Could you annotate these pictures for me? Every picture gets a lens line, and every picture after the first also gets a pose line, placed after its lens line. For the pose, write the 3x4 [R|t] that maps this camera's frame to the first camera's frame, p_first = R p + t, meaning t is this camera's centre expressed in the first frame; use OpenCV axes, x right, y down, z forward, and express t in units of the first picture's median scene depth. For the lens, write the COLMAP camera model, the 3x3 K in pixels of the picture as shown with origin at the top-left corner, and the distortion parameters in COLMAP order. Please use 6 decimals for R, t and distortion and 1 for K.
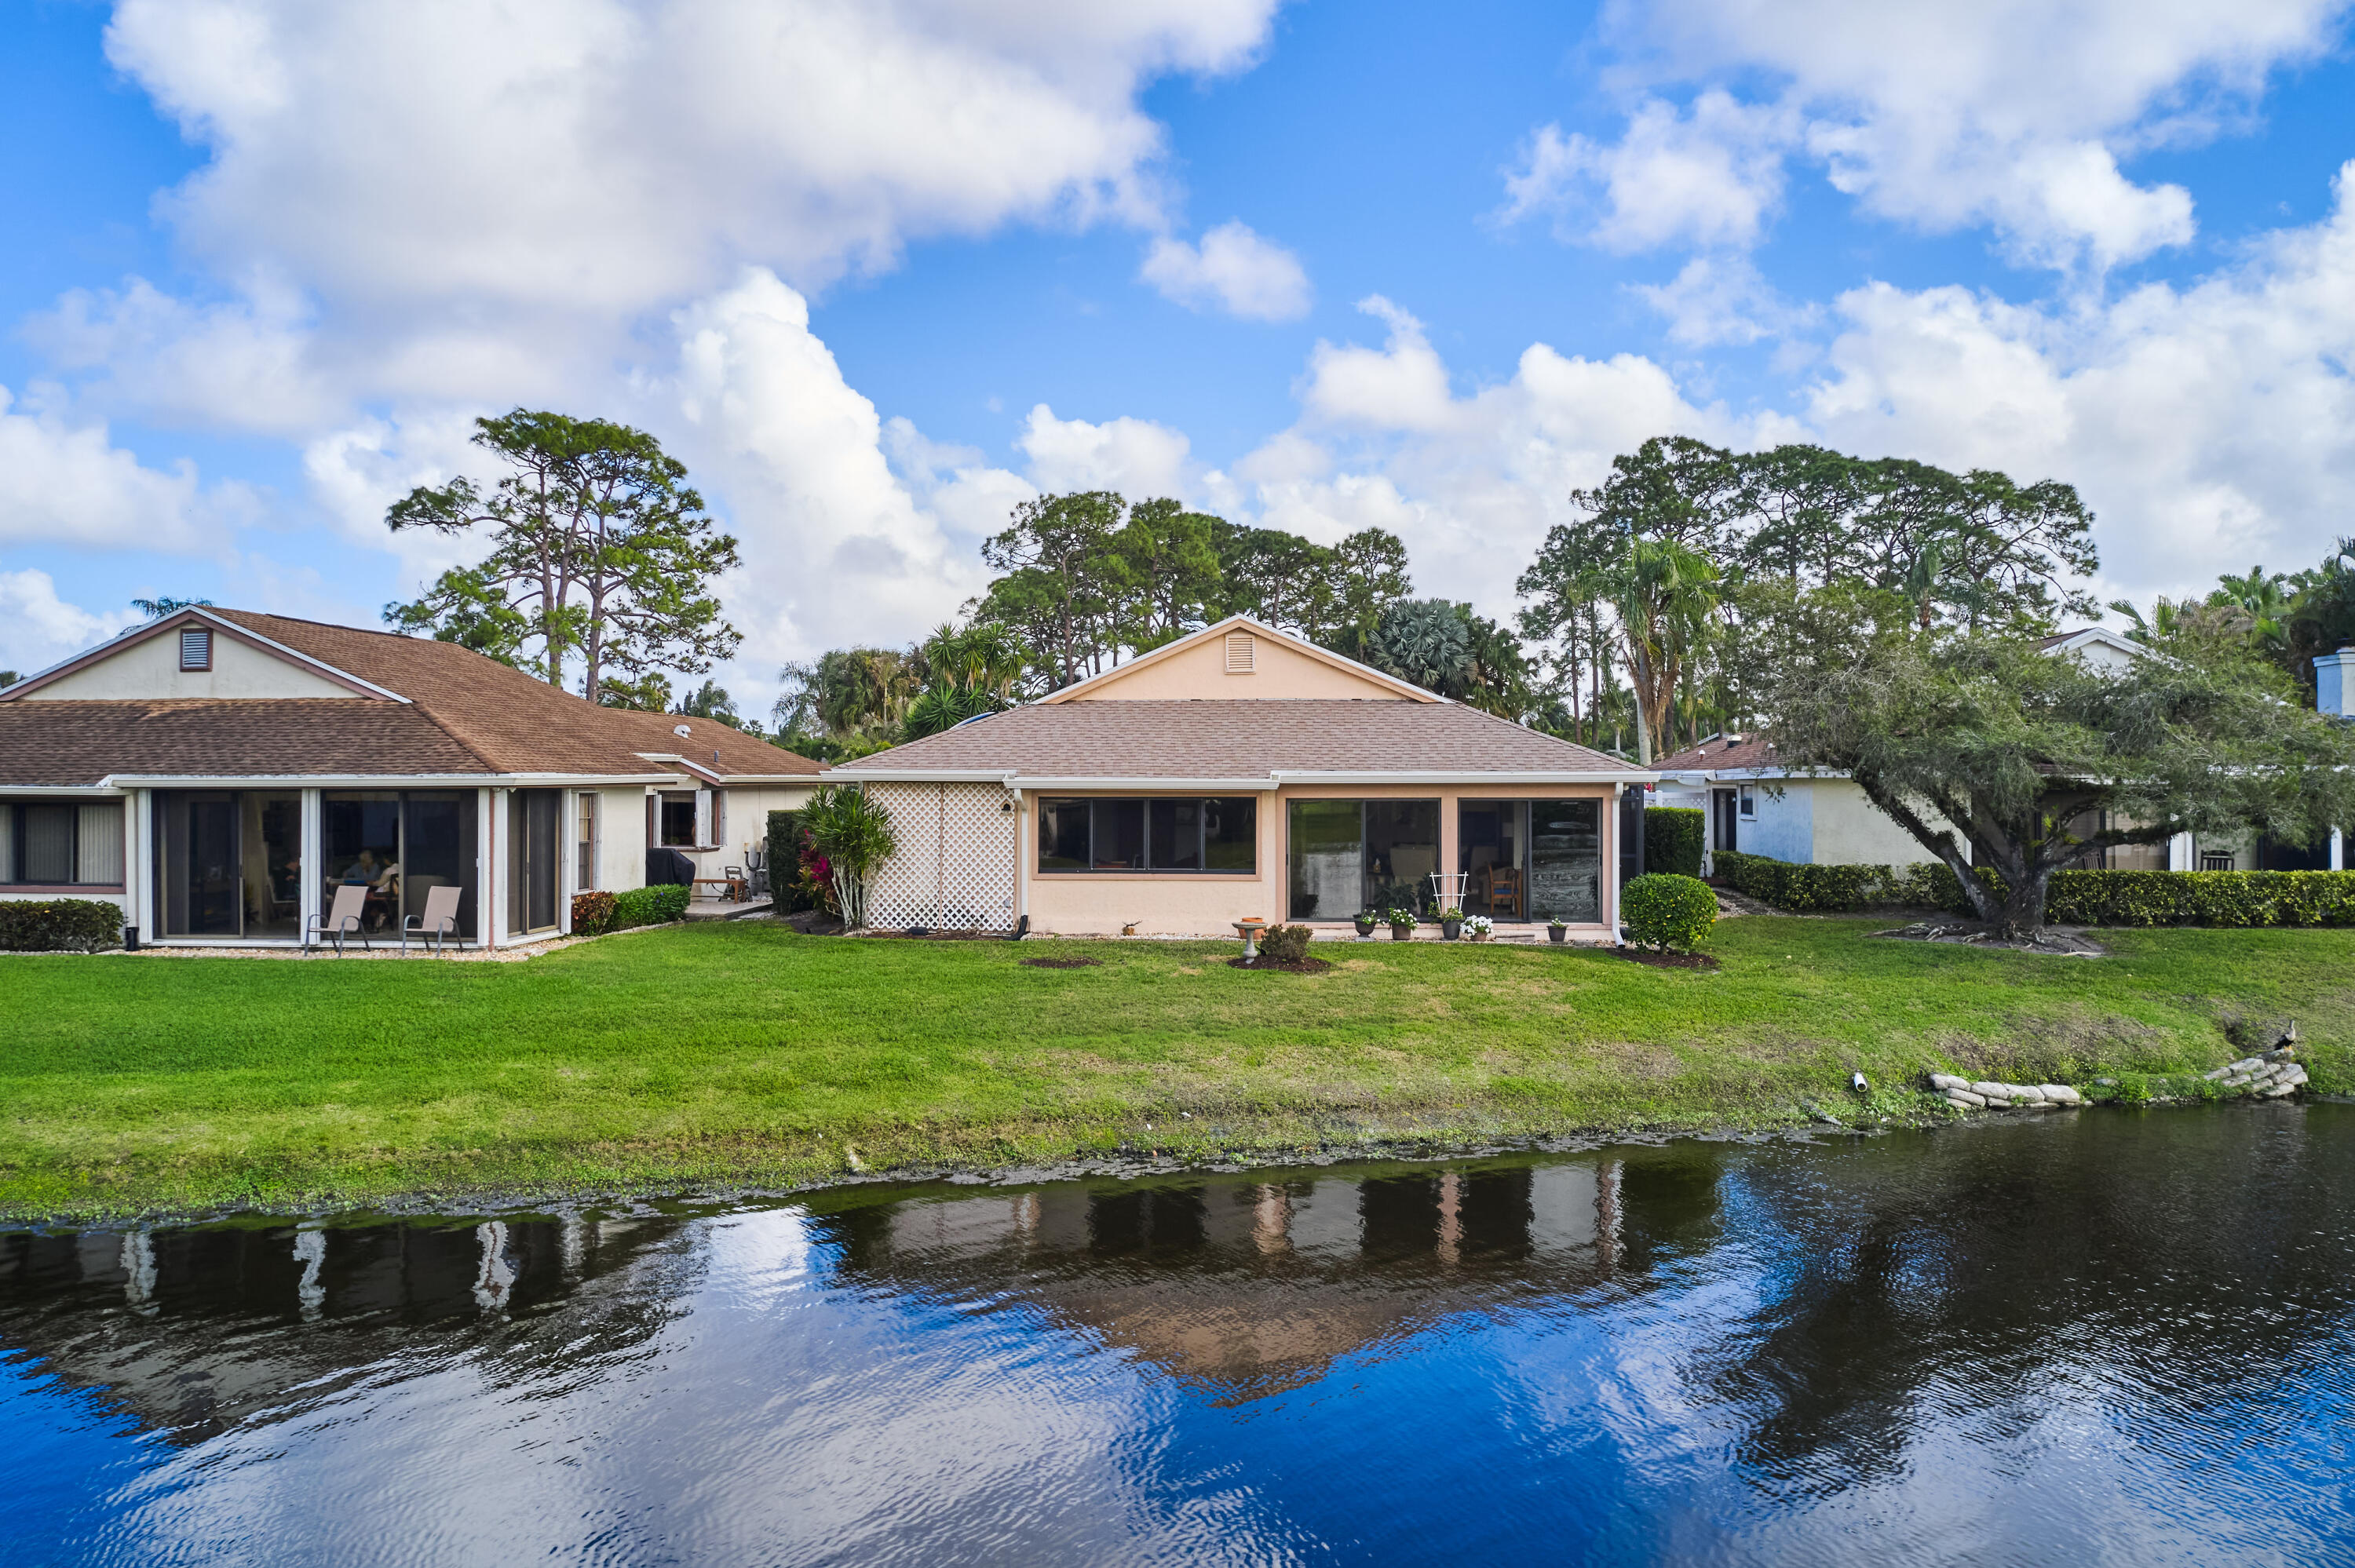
lens RADIAL K [[1873.9, 0, 1175.0], [0, 1873.9, 785.4], [0, 0, 1]] dist [-0.003329, -0.003013]
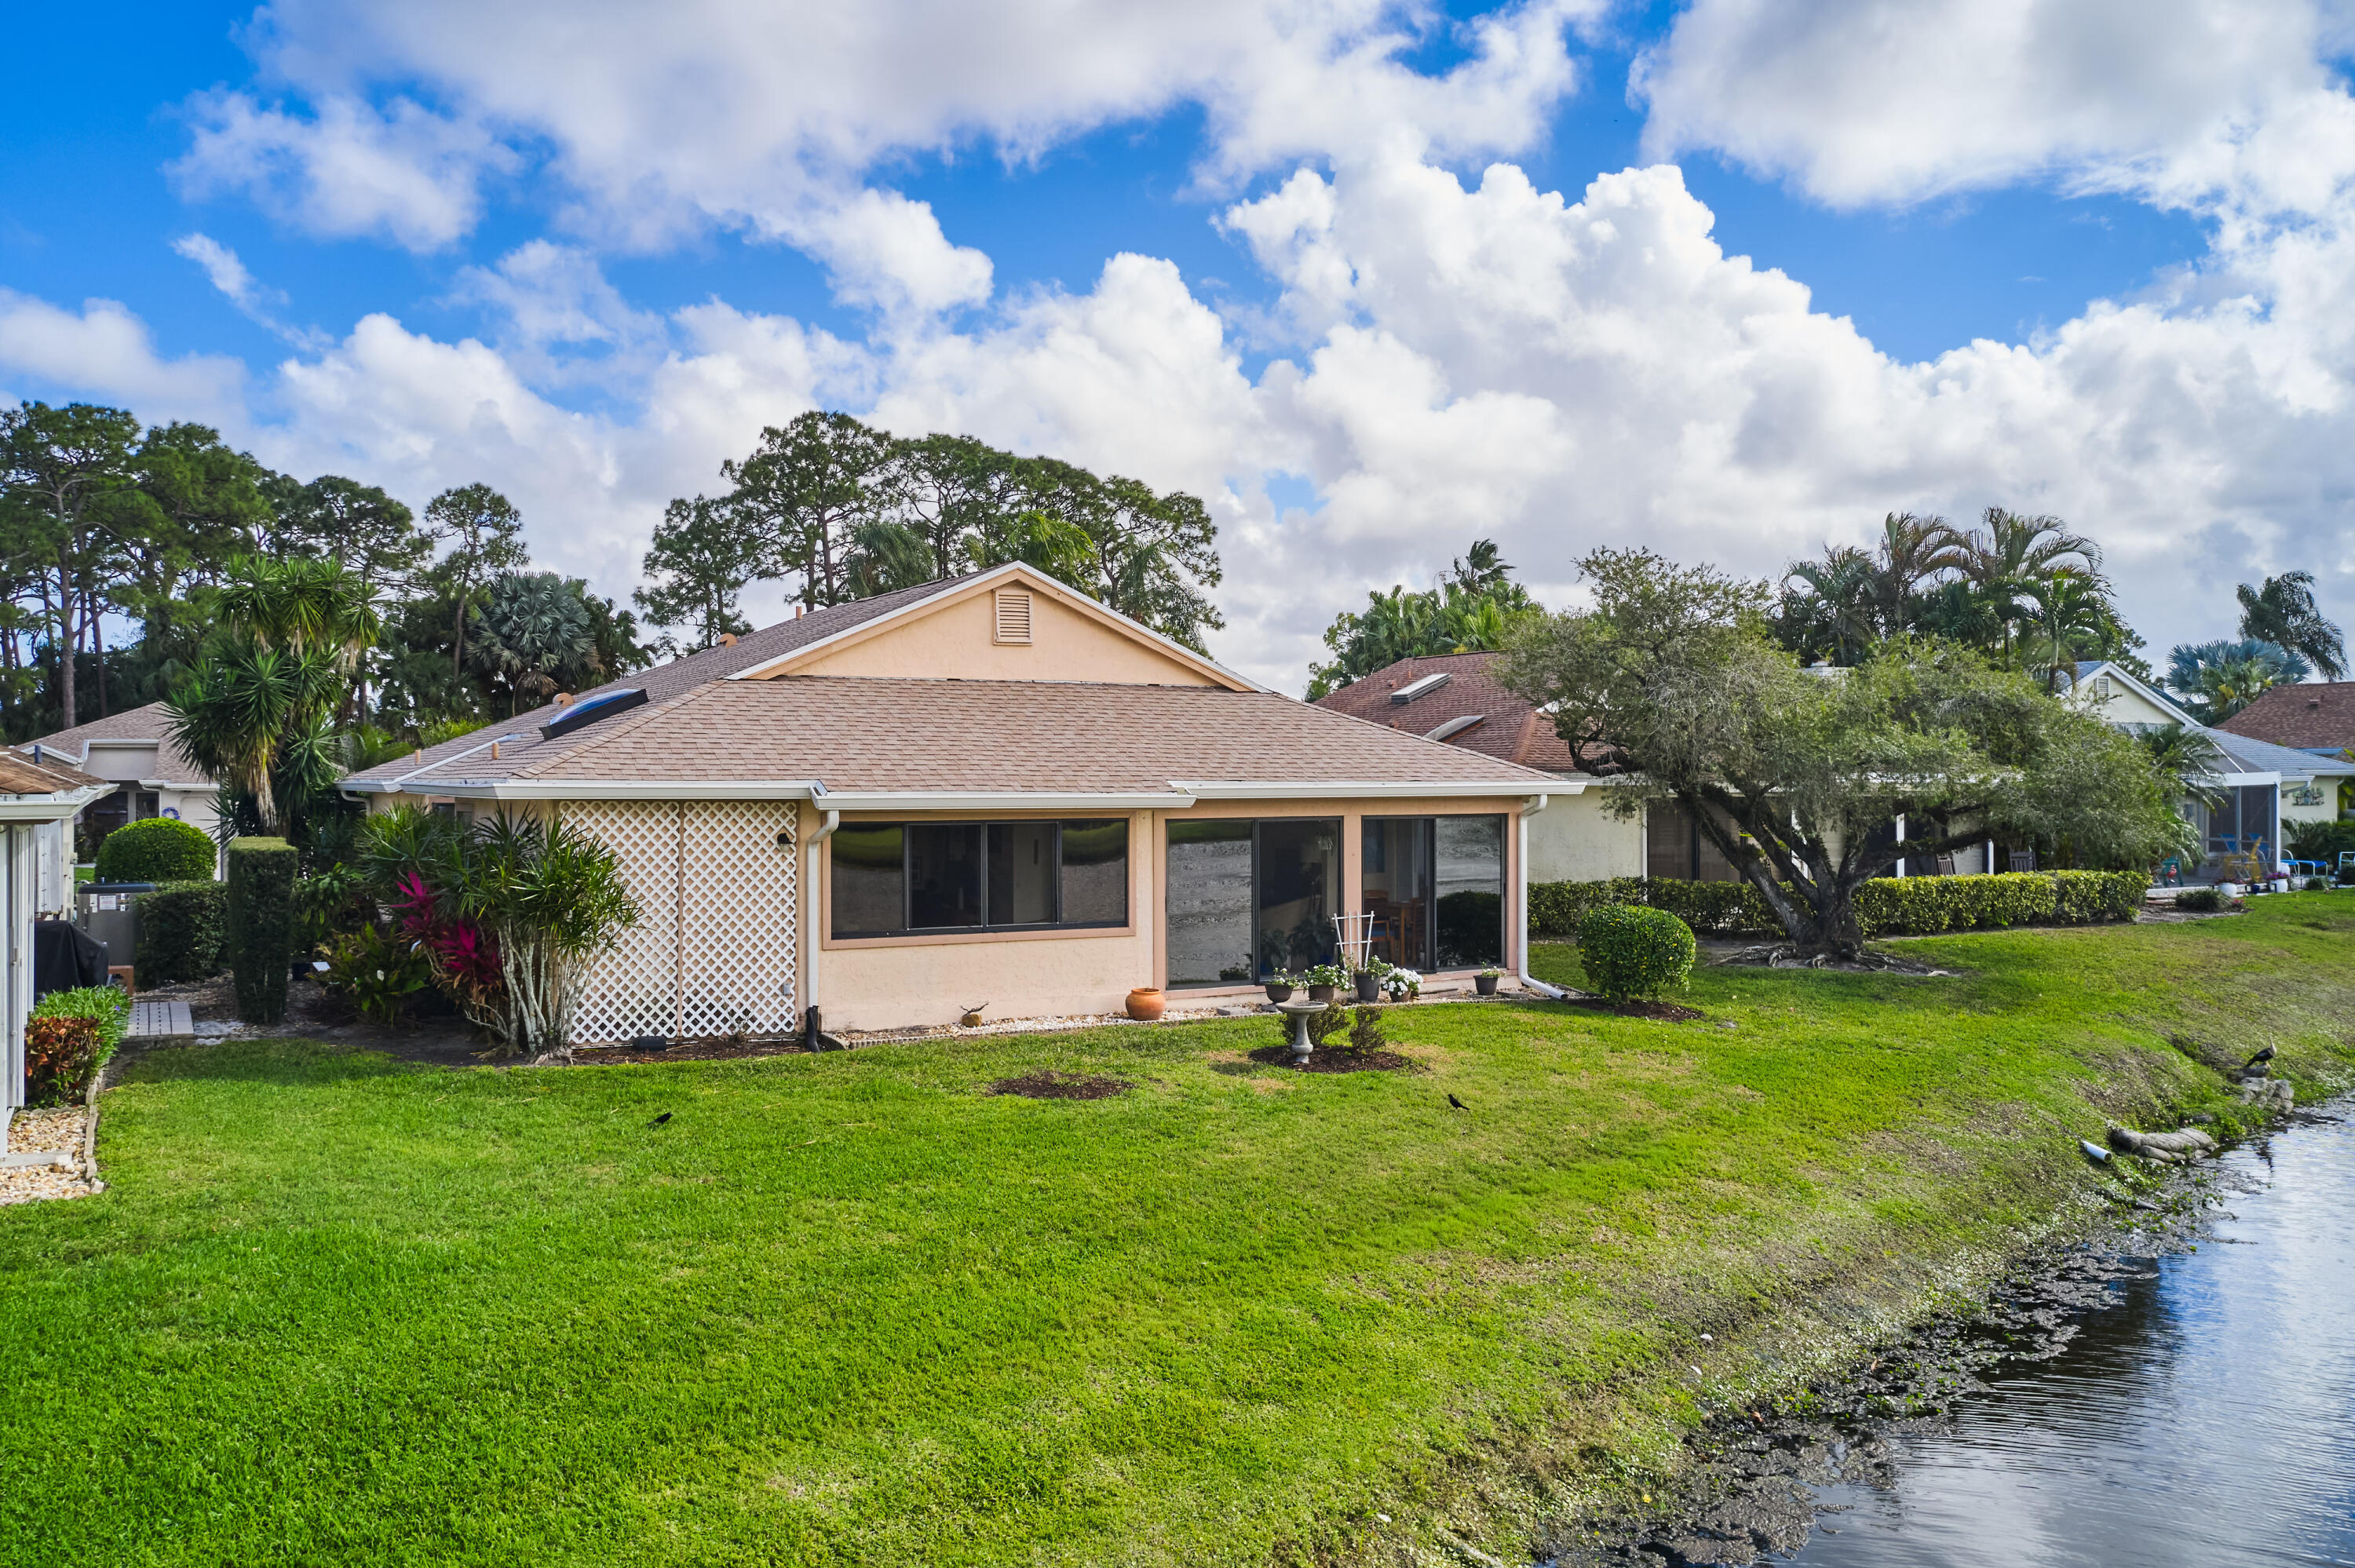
lens RADIAL K [[1873.9, 0, 1177.3], [0, 1873.9, 779.4], [0, 0, 1]] dist [-0.003329, -0.003013]
pose [[0.831725, -0.002182, 0.555184, -0.114053], [0.003055, 0.999995, -0.000646, -0.002676], [-0.555179, 0.002233, 0.831728, 0.134467]]
